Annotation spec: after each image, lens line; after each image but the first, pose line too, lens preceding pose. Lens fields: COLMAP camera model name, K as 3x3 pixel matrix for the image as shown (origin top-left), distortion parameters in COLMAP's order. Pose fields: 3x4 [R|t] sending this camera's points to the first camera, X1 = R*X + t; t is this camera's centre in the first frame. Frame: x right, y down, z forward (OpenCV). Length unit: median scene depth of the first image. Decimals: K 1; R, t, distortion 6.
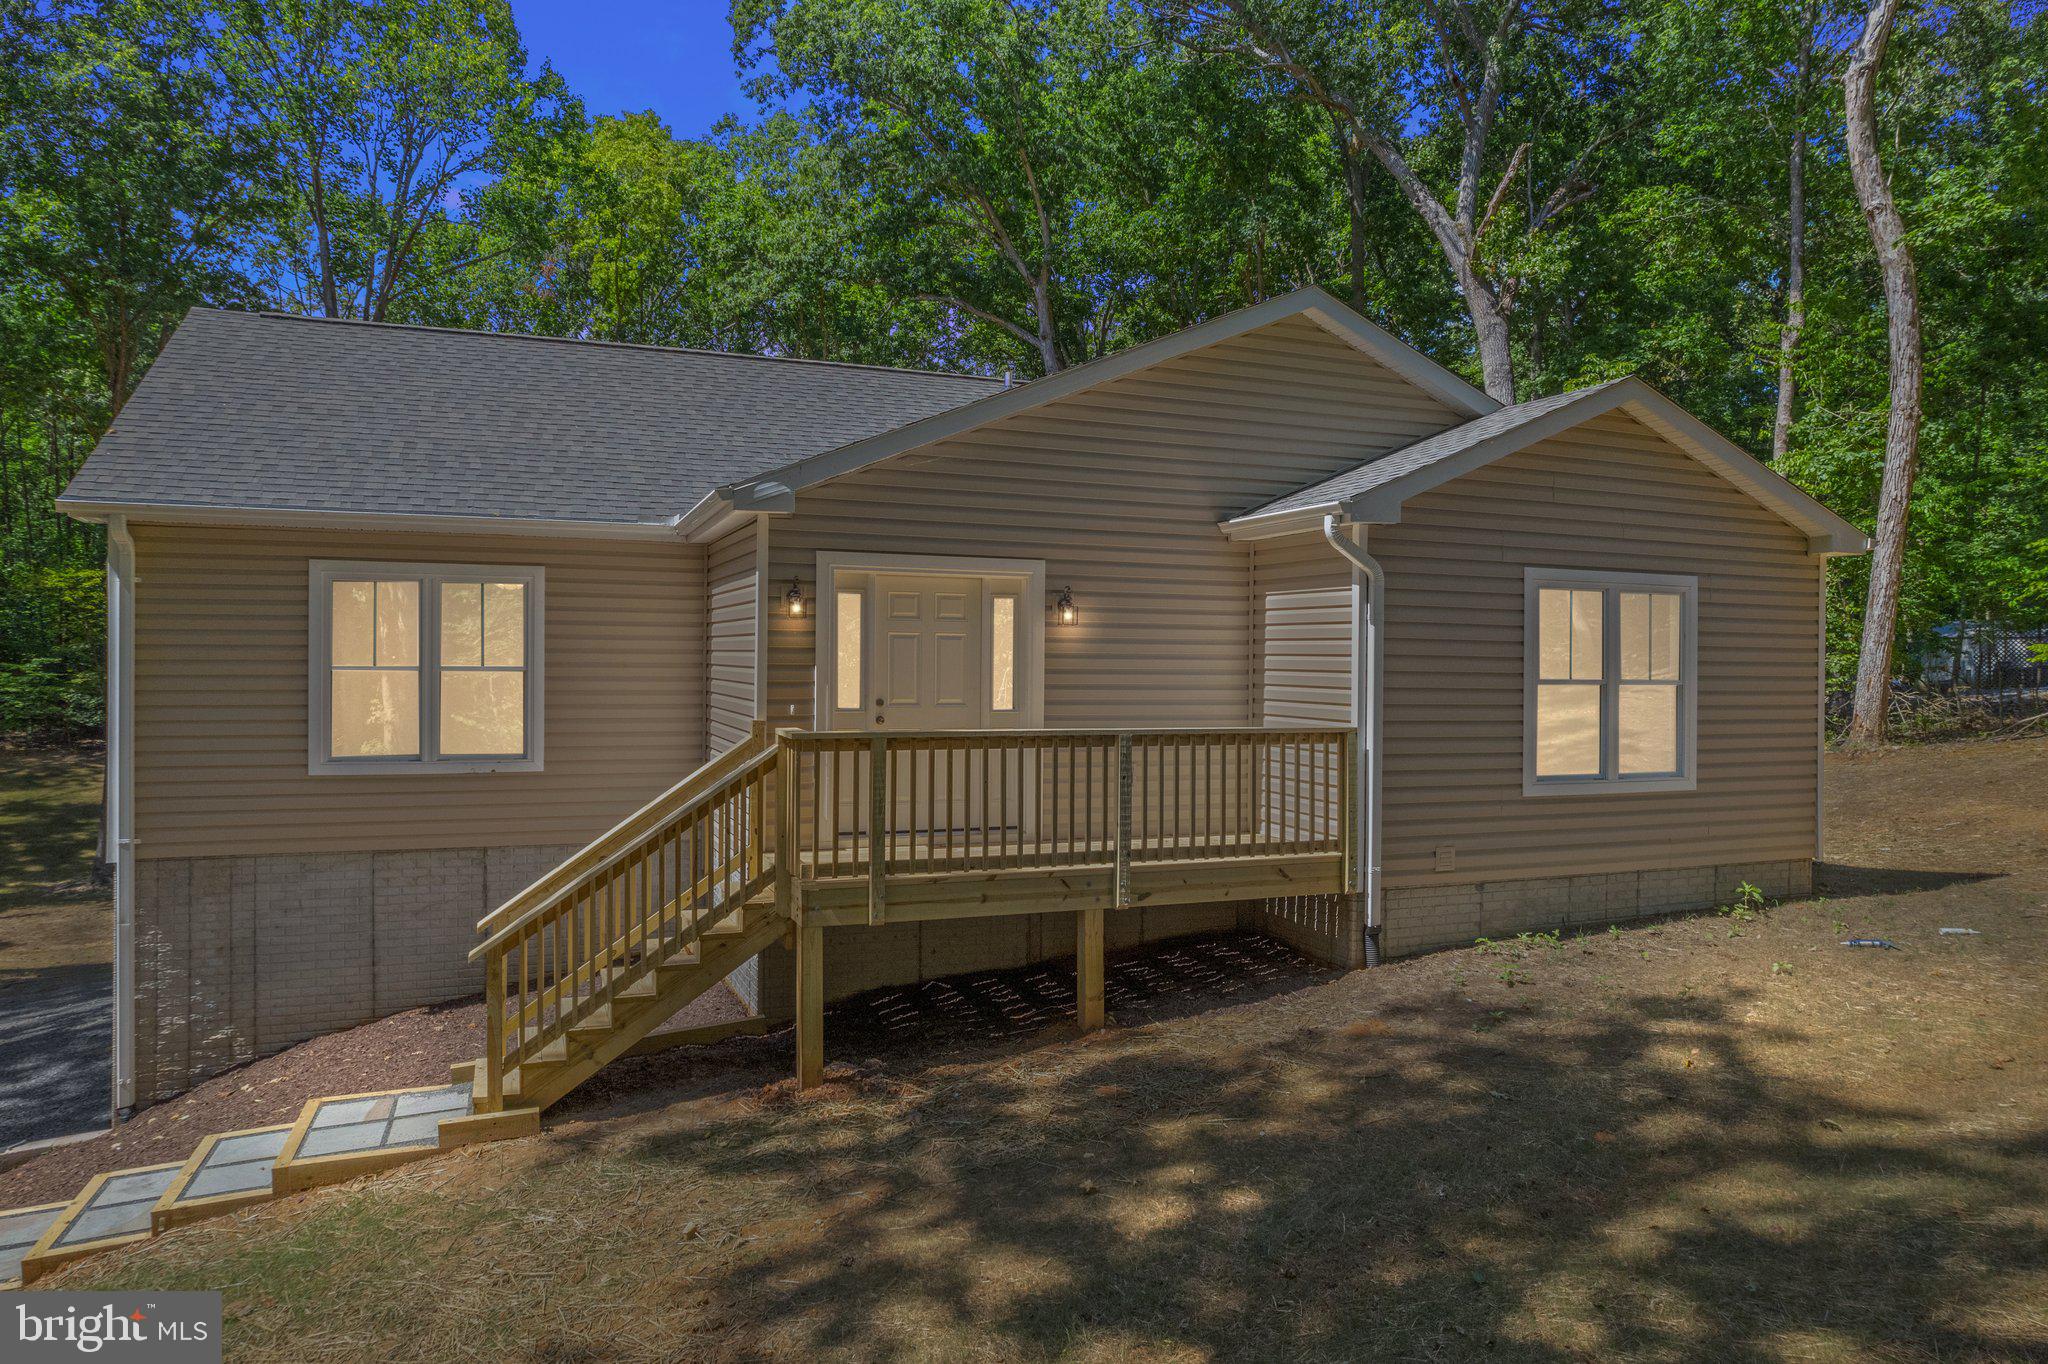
lens RADIAL K [[1301.6, 0, 984.8], [0, 1301.6, 675.1], [0, 0, 1]] dist [-0.067727, 0.053111]
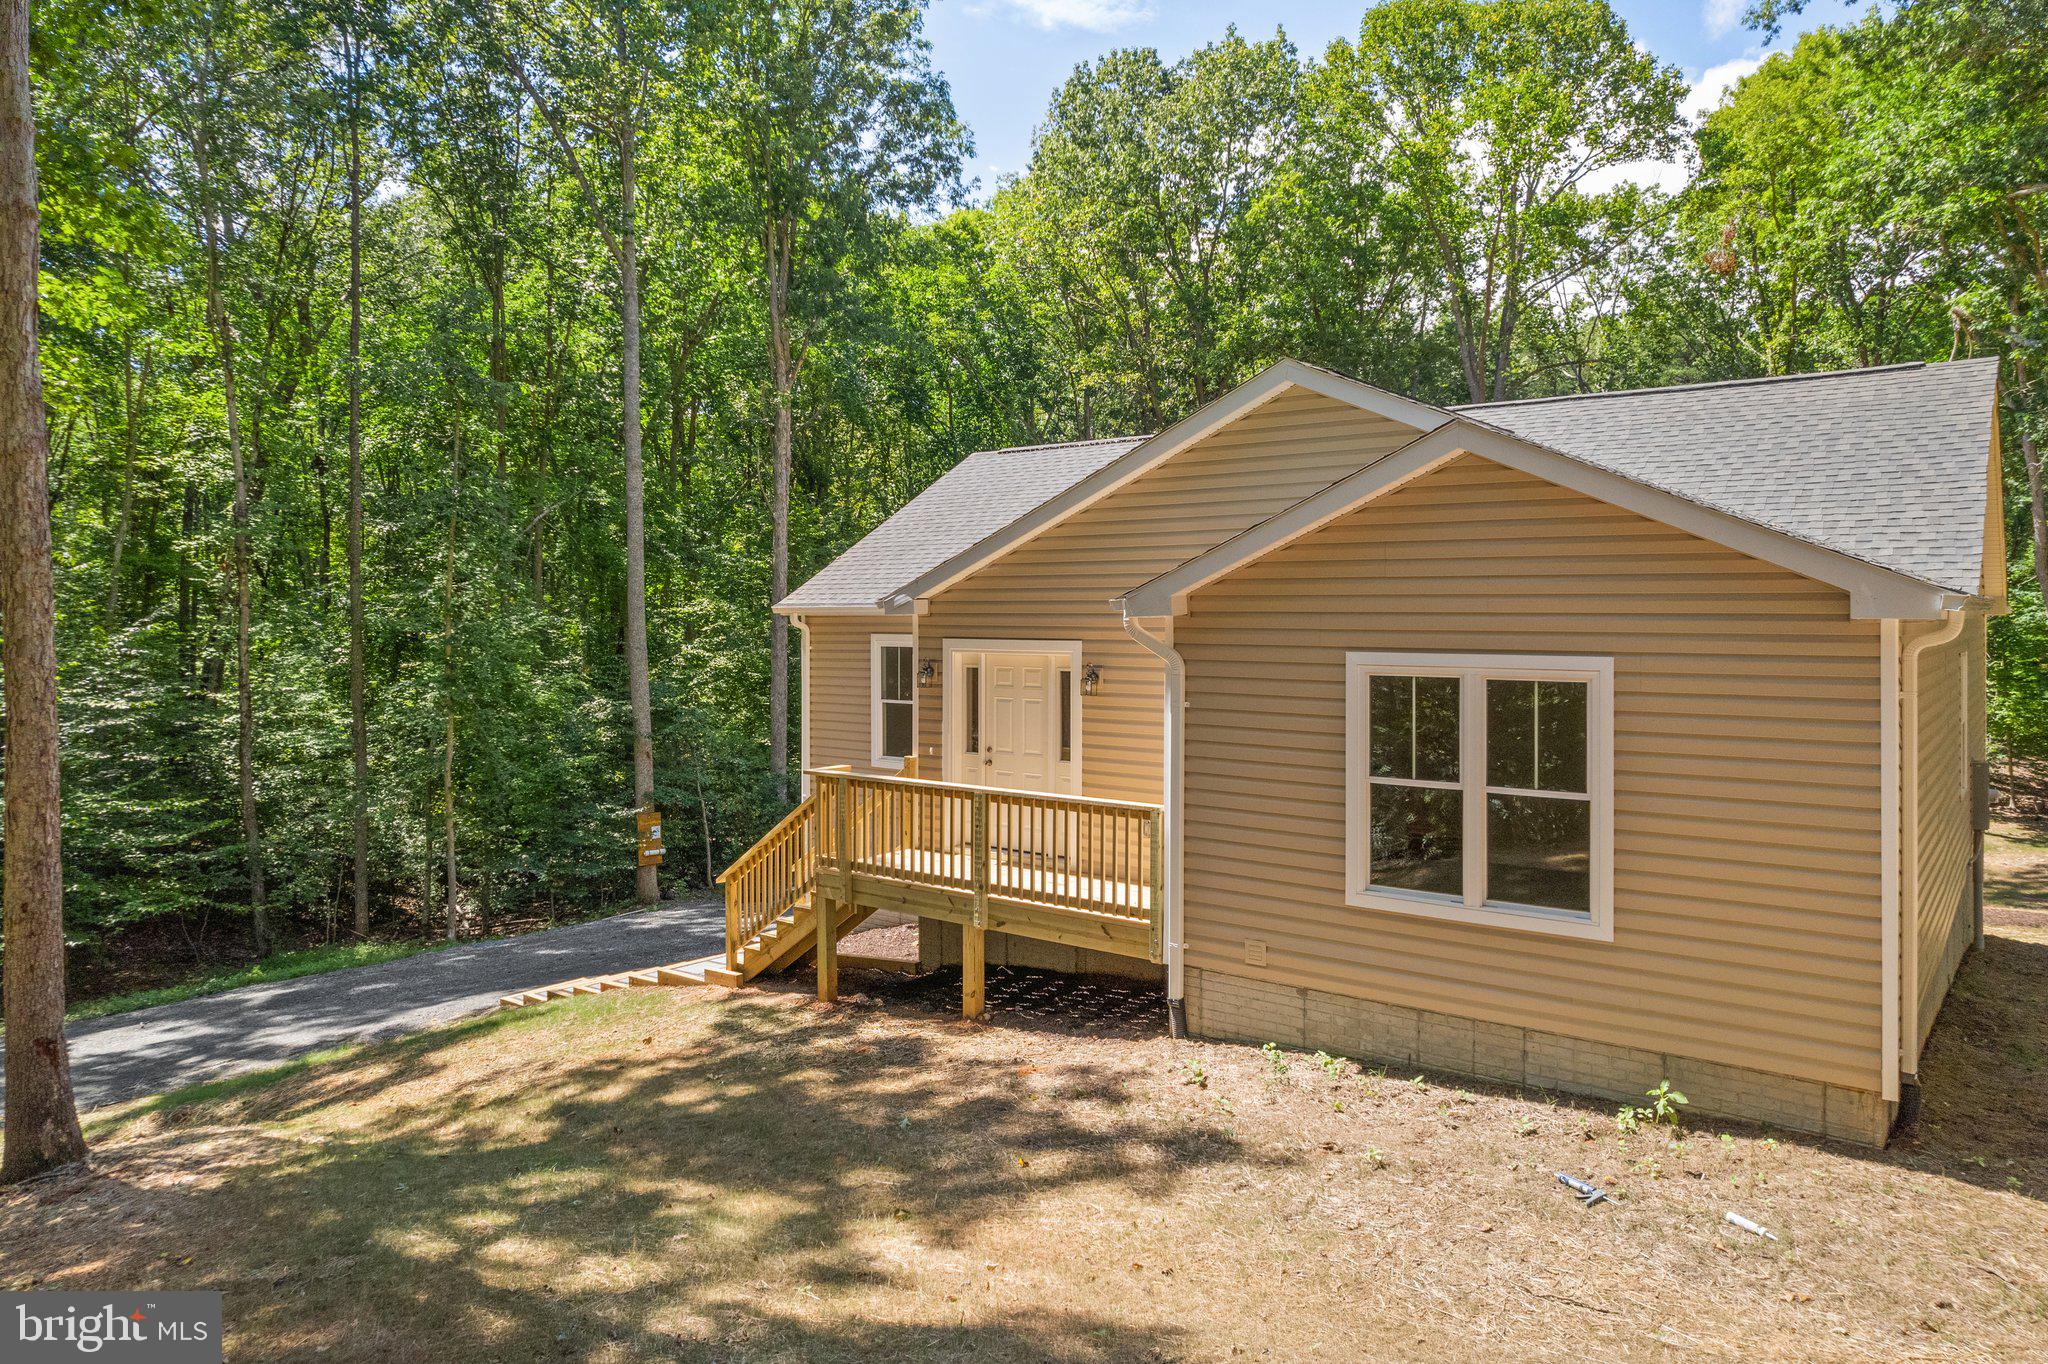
lens RADIAL K [[1301.6, 0, 1007.1], [0, 1301.6, 635.5], [0, 0, 1]] dist [-0.067727, 0.053111]
pose [[0.513539, -0.000685, -0.858066, 1.347499], [0.003392, 0.999993, 0.001232, -0.121271], [0.858059, -0.003544, 0.513538, 0.415988]]
